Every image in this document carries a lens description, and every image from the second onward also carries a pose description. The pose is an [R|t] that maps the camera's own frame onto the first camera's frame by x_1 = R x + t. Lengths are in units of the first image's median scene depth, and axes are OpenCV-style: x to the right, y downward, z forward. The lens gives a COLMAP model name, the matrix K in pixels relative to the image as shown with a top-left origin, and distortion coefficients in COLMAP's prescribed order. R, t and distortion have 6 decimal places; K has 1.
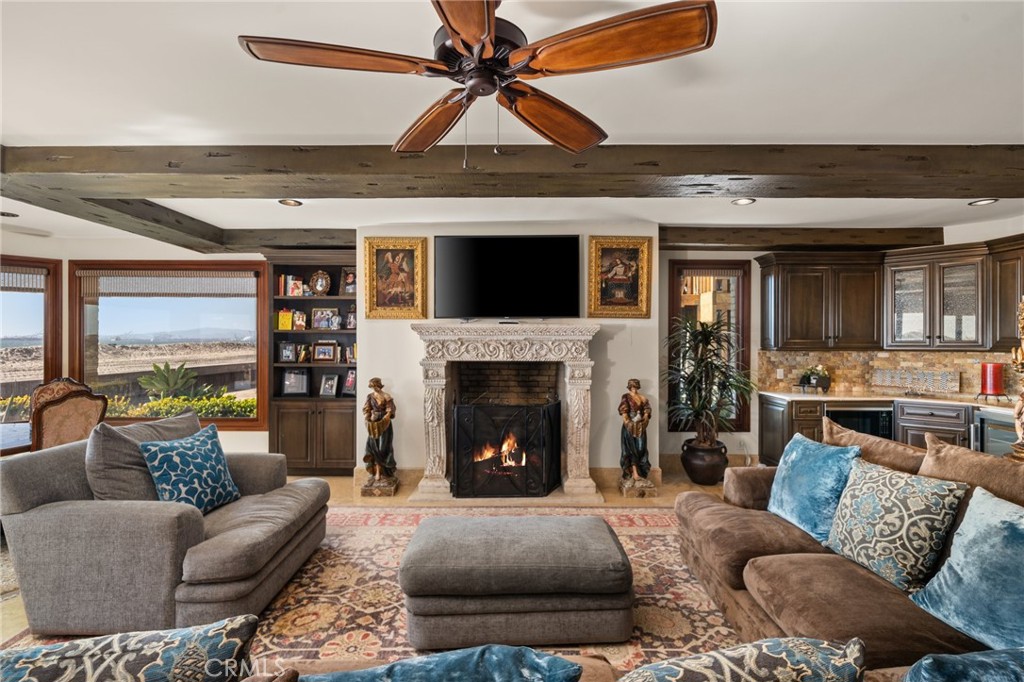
lens RADIAL K [[479.3, 0, 512.0], [0, 479.3, 341.0], [0, 0, 1]] dist [-0.001089, -0.000149]
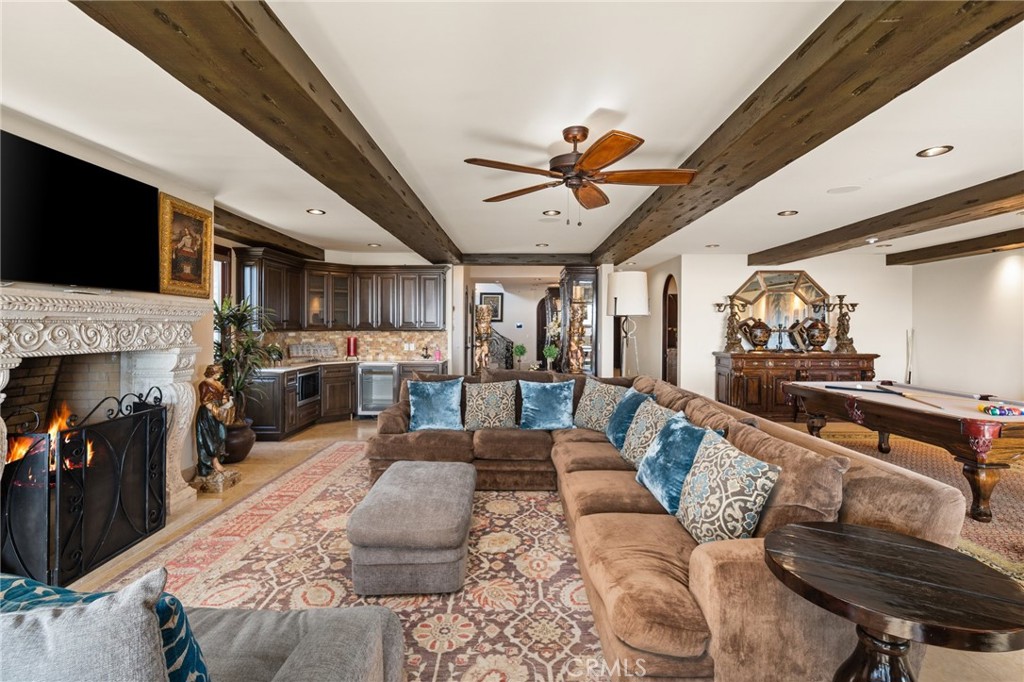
lens RADIAL K [[468.3, 0, 511.0], [0, 468.3, 325.3], [0, 0, 1]] dist [-0.000731, -0.000207]
pose [[0.013802, 0.000740, 0.999904, -0.624030], [-0.001034, 0.999999, -0.000725, 0.004219], [-0.999904, -0.001024, 0.013802, 0.406065]]
